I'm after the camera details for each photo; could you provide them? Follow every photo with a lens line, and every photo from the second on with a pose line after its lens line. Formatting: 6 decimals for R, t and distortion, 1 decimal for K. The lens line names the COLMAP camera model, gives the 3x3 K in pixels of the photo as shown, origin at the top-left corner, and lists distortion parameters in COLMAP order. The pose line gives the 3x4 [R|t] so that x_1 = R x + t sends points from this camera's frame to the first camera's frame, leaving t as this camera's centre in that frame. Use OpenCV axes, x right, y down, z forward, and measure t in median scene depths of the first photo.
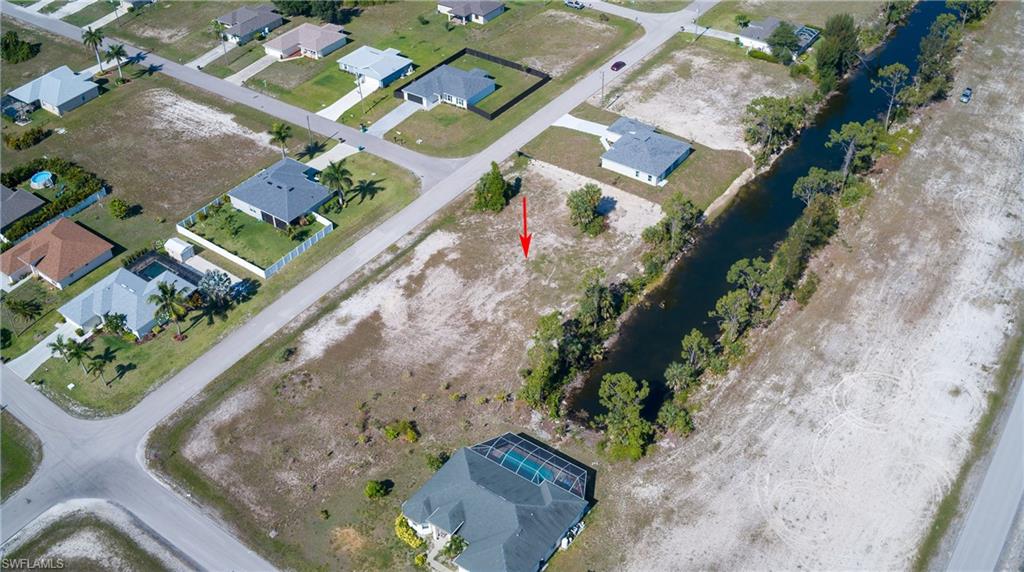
lens RADIAL K [[1000.8, 0, 512.0], [0, 1000.8, 286.0], [0, 0, 1]] dist [-0.219841, 0.038100]
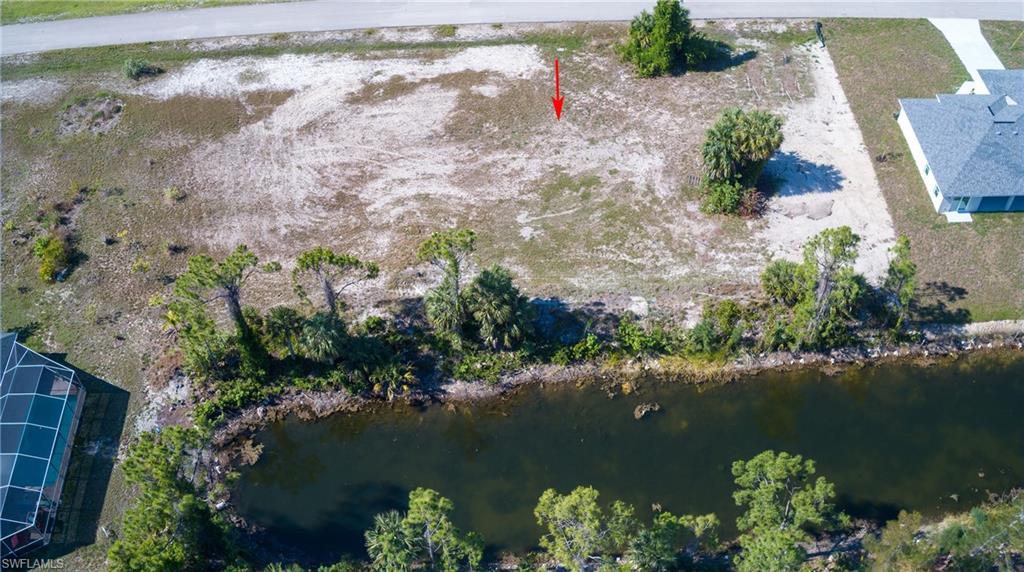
lens RADIAL K [[1000.8, 0, 512.0], [0, 1000.8, 286.0], [0, 0, 1]] dist [-0.219841, 0.038100]
pose [[0.606145, 0.608564, -0.512092, 0.285893], [-0.490679, 0.792851, 0.361414, -0.144391], [0.625957, 0.032204, 0.779193, 0.575430]]
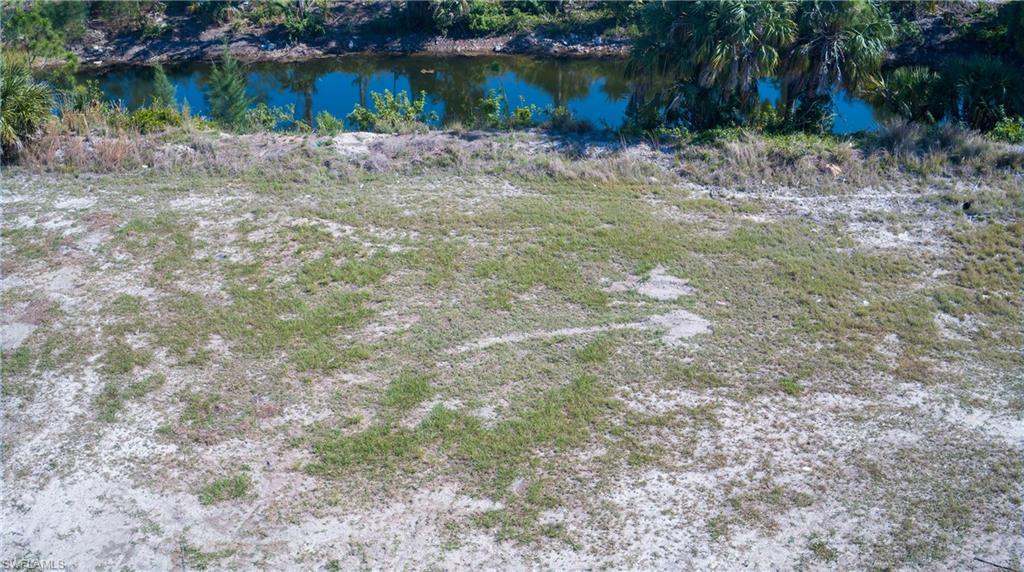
lens RADIAL K [[1000.8, 0, 512.0], [0, 1000.8, 286.0], [0, 0, 1]] dist [-0.219841, 0.038100]
pose [[-0.555124, -0.371756, 0.744067, -0.042281], [0.530214, 0.531089, 0.660922, -0.092167], [-0.640867, 0.761408, -0.097709, 0.962052]]
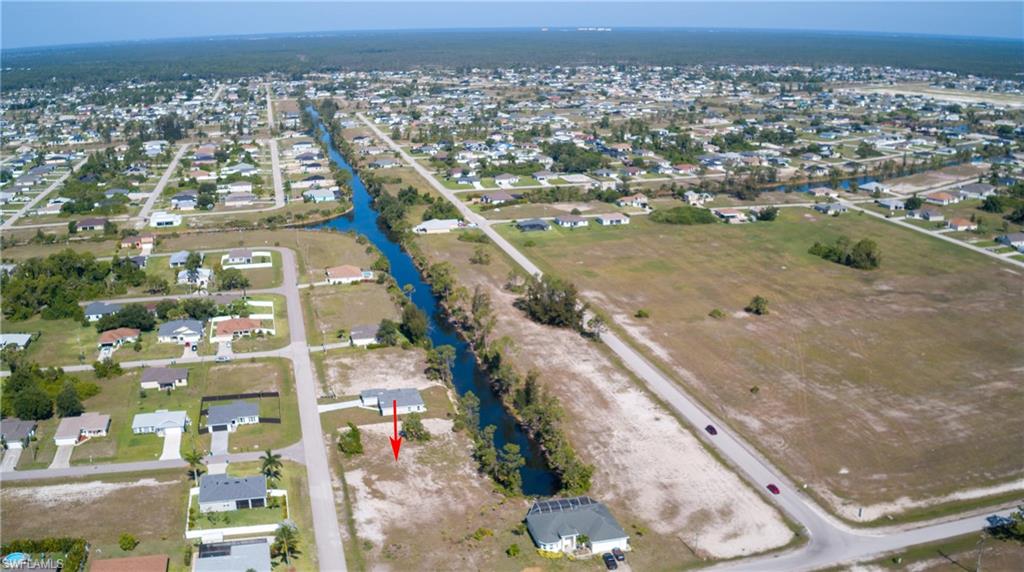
lens RADIAL K [[1000.8, 0, 512.0], [0, 1000.8, 286.0], [0, 0, 1]] dist [-0.219841, 0.038100]
pose [[0.649419, -0.193389, 0.735429, -0.925185], [0.479766, 0.854544, -0.198946, 0.114361], [-0.589982, 0.482033, 0.647738, -0.197267]]
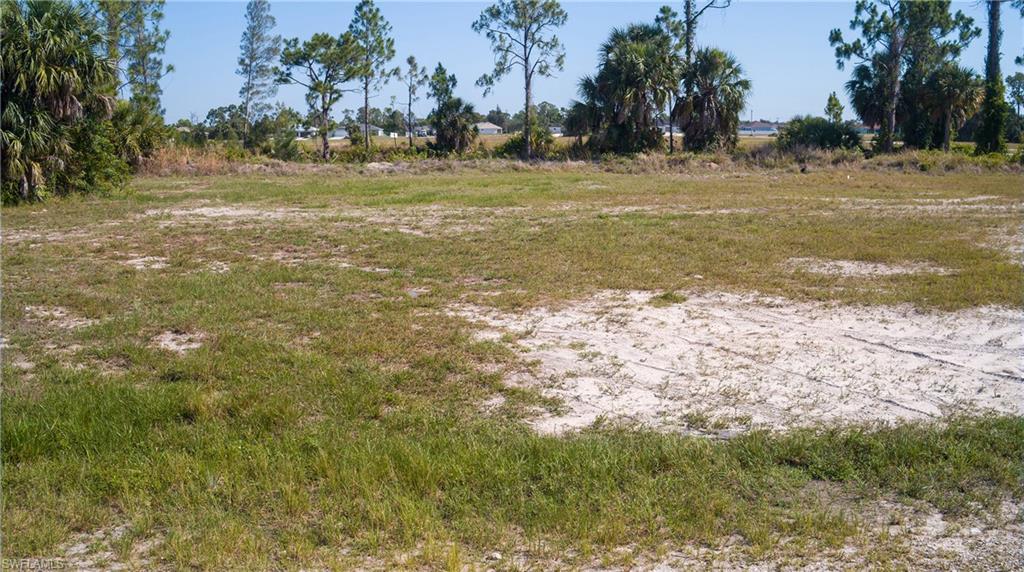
lens RADIAL K [[1000.8, 0, 512.0], [0, 1000.8, 286.0], [0, 0, 1]] dist [-0.219841, 0.038100]
pose [[-0.570474, -0.108681, 0.814093, -0.109622], [0.529327, 0.709240, 0.465608, -0.082926], [-0.627990, 0.696539, -0.347075, 1.026642]]
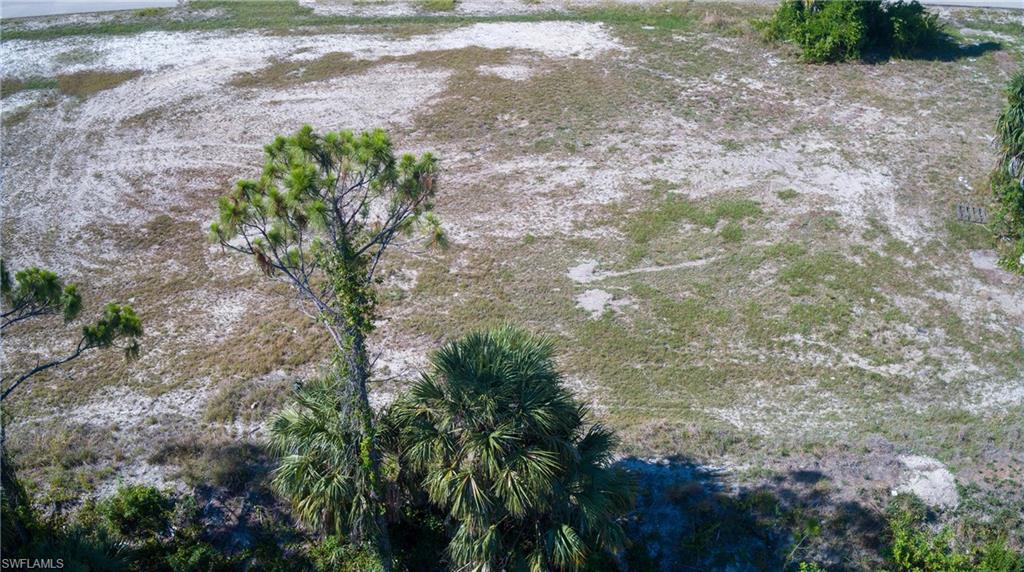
lens RADIAL K [[1000.8, 0, 512.0], [0, 1000.8, 286.0], [0, 0, 1]] dist [-0.219841, 0.038100]
pose [[0.572827, 0.478754, -0.665330, 0.148230], [-0.508627, 0.844136, 0.169508, -0.025939], [0.642782, 0.241306, 0.727051, 0.797723]]
